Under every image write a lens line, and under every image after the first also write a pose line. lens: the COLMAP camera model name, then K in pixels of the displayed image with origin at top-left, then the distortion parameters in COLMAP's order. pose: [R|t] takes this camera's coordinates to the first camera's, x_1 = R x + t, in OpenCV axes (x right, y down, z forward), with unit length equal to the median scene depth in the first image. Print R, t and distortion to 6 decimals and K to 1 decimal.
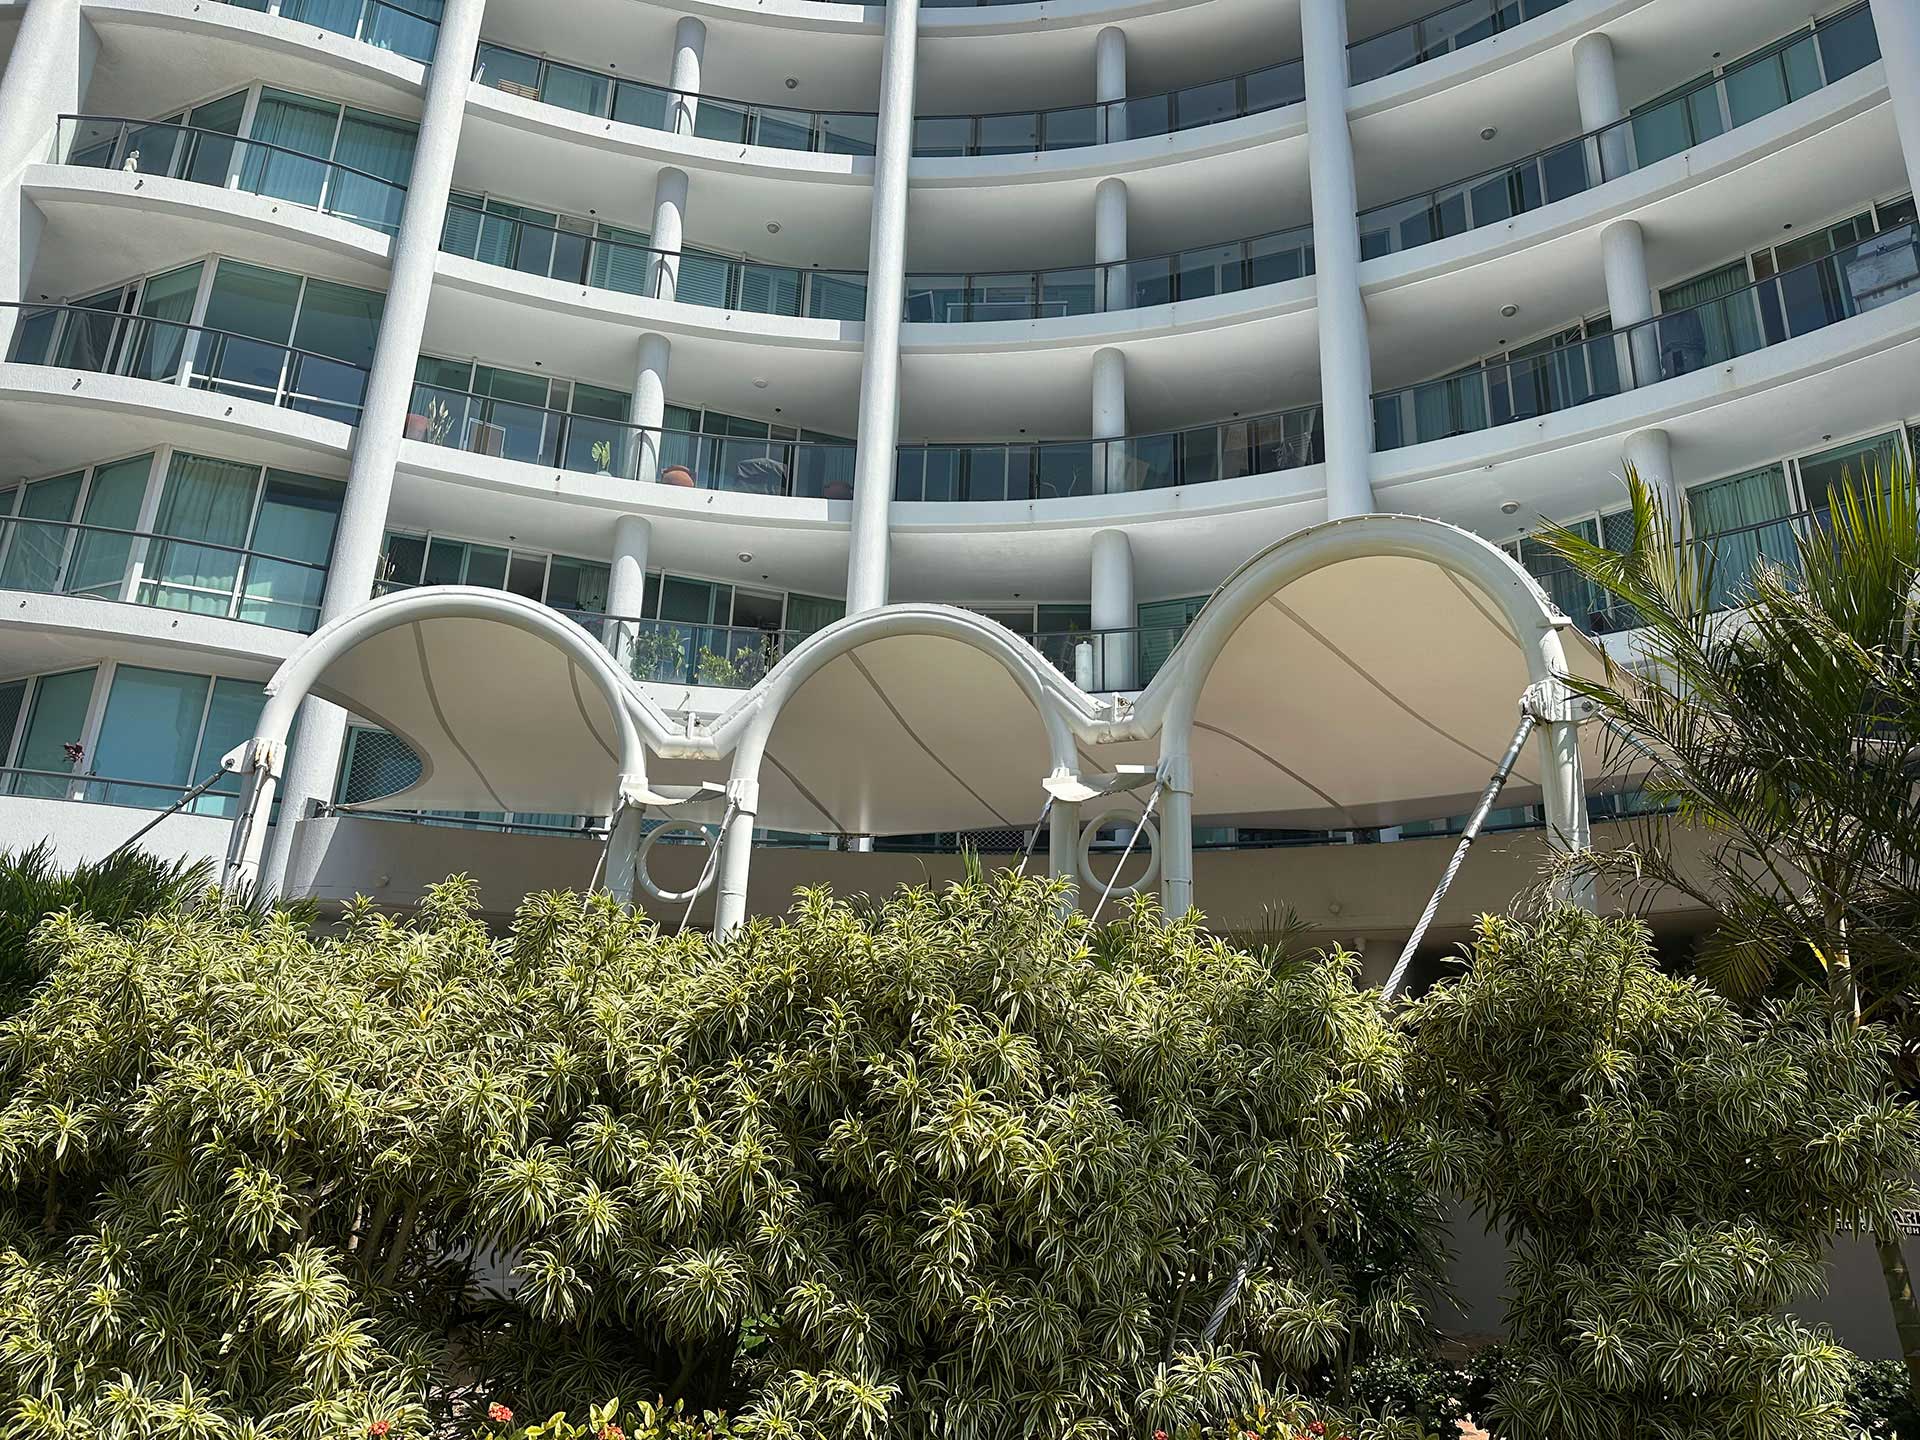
lens RADIAL K [[1380.3, 0, 960.0], [0, 1380.3, 720.0], [0, 0, 1]] dist [0.041860, -0.027647]
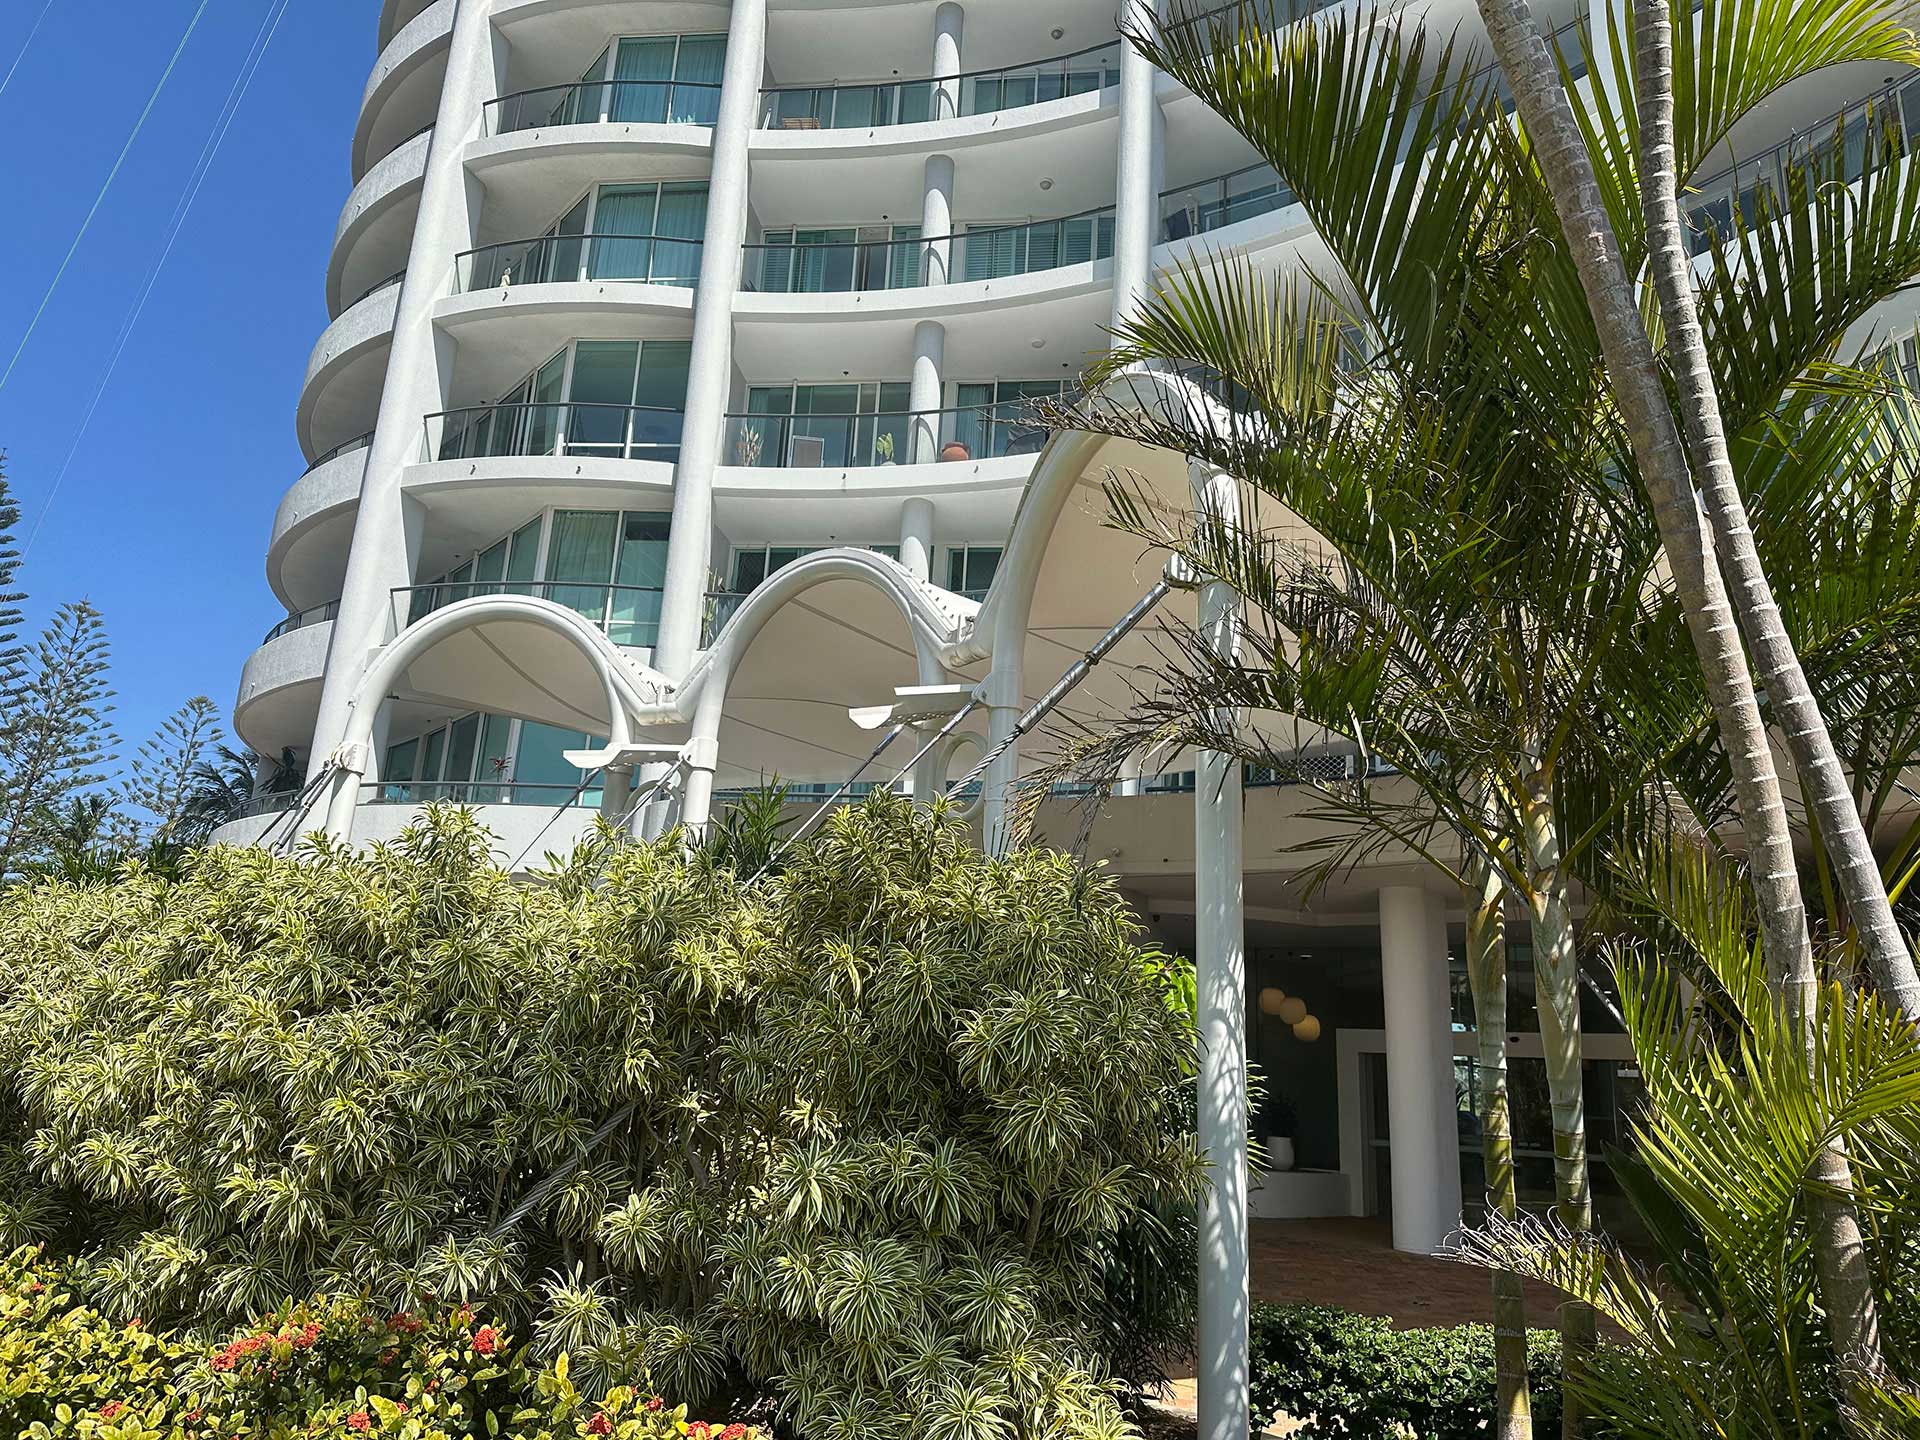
lens RADIAL K [[1361.6, 0, 960.0], [0, 1361.6, 720.0], [0, 0, 1]] dist [0.123706, -0.157567]
pose [[0.904425, -0.106958, -0.413007, 0.216227], [0.119709, 0.992796, 0.005035, 0.022083], [0.409493, -0.053995, 0.910714, 0.045179]]
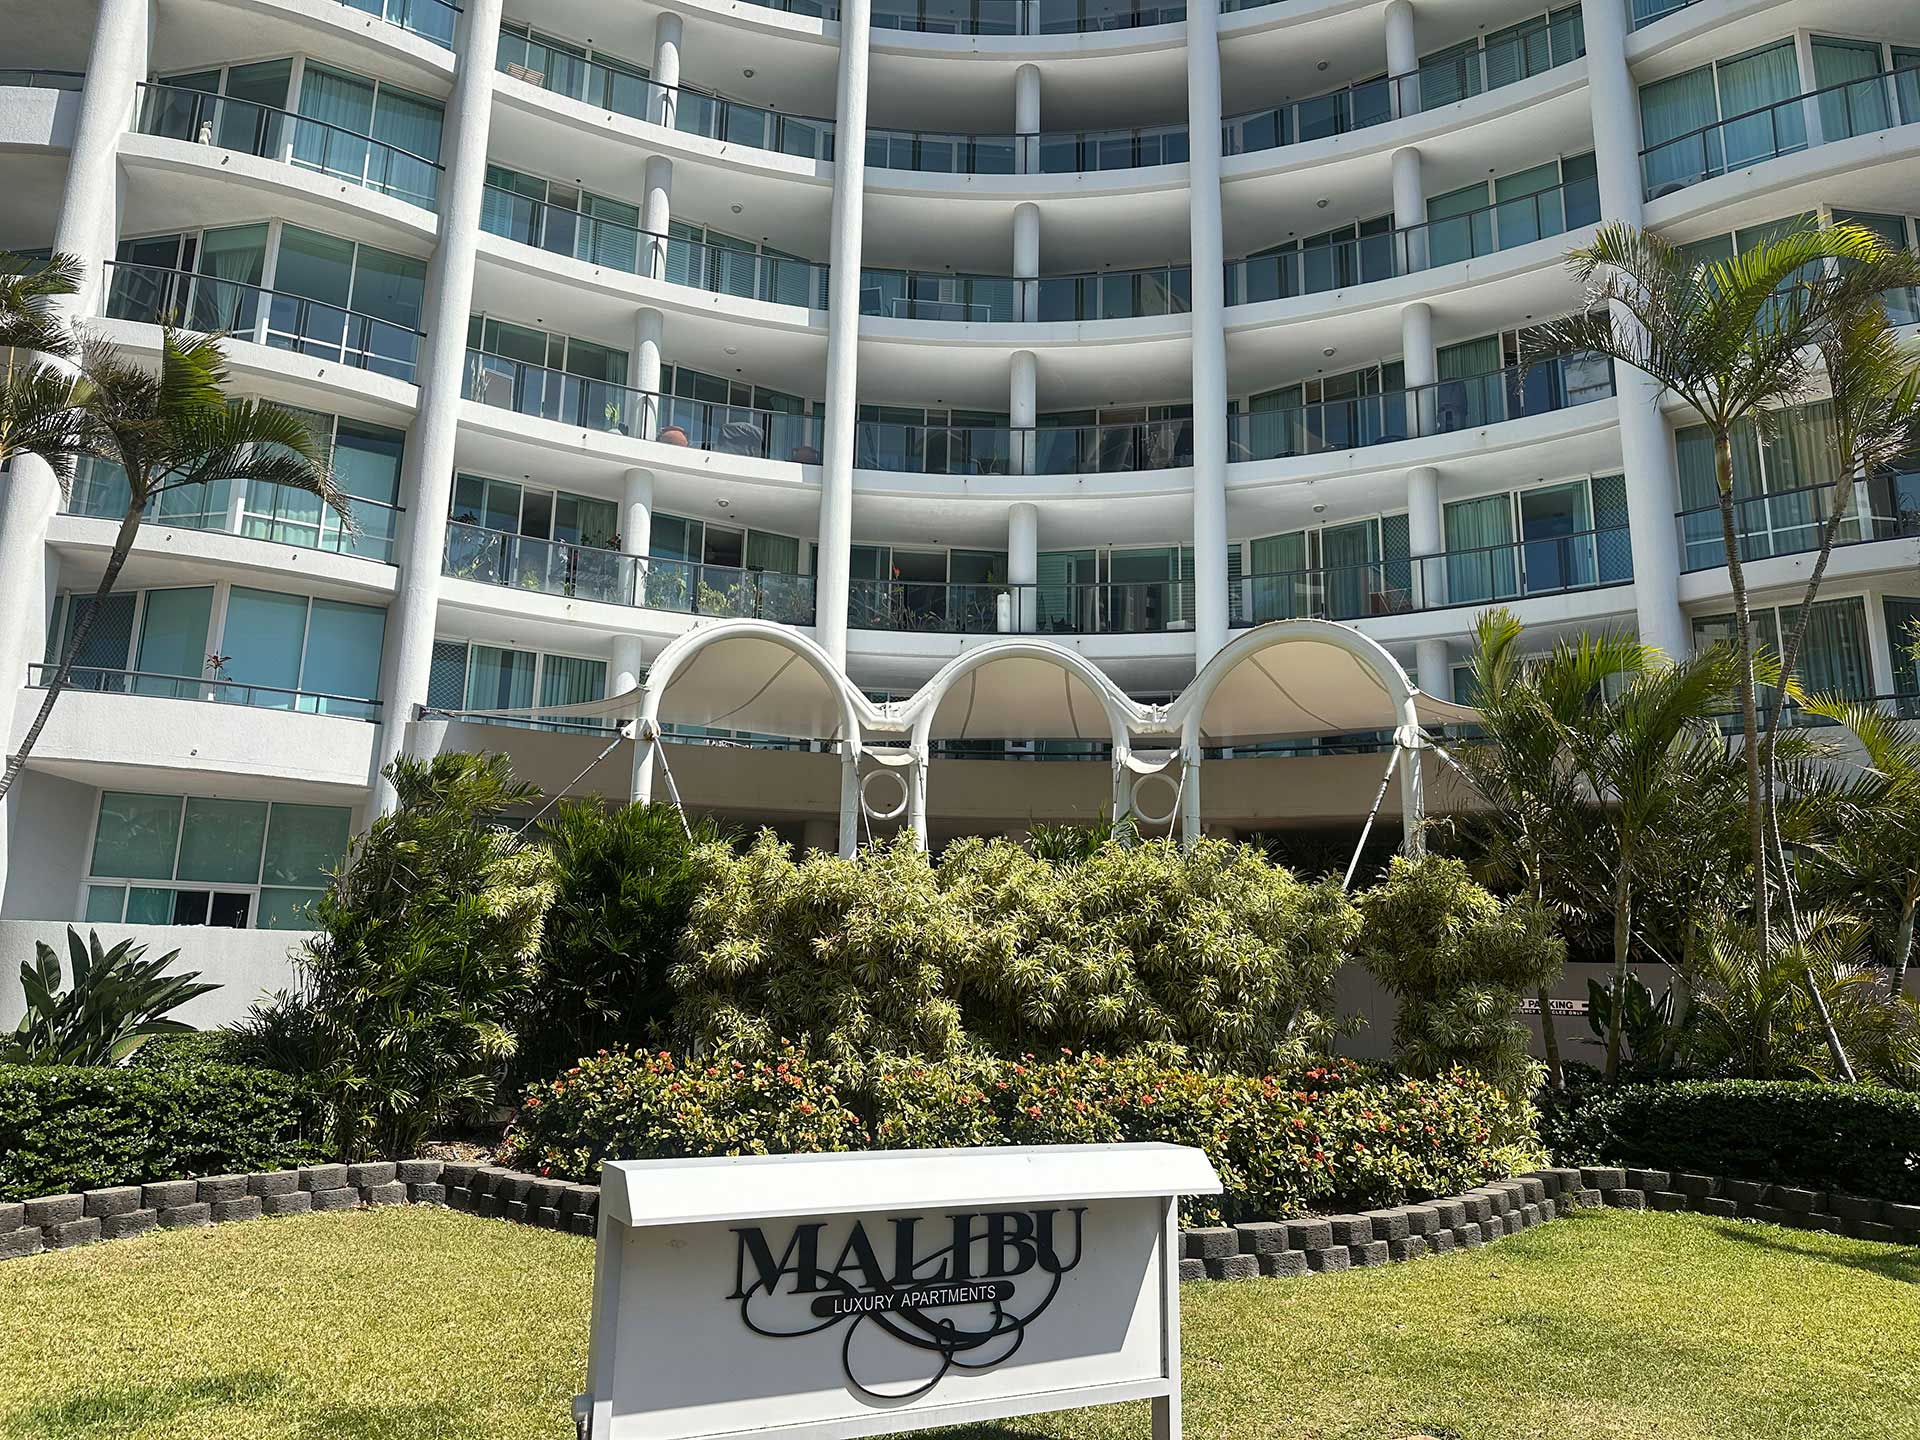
lens RADIAL K [[1361.6, 0, 960.0], [0, 1361.6, 720.0], [0, 0, 1]] dist [0.123706, -0.157567]
pose [[0.982732, 0.025569, 0.183259, -0.183975], [-0.045426, 0.993435, 0.104991, -0.070826], [-0.179371, -0.111503, 0.977442, -0.259608]]
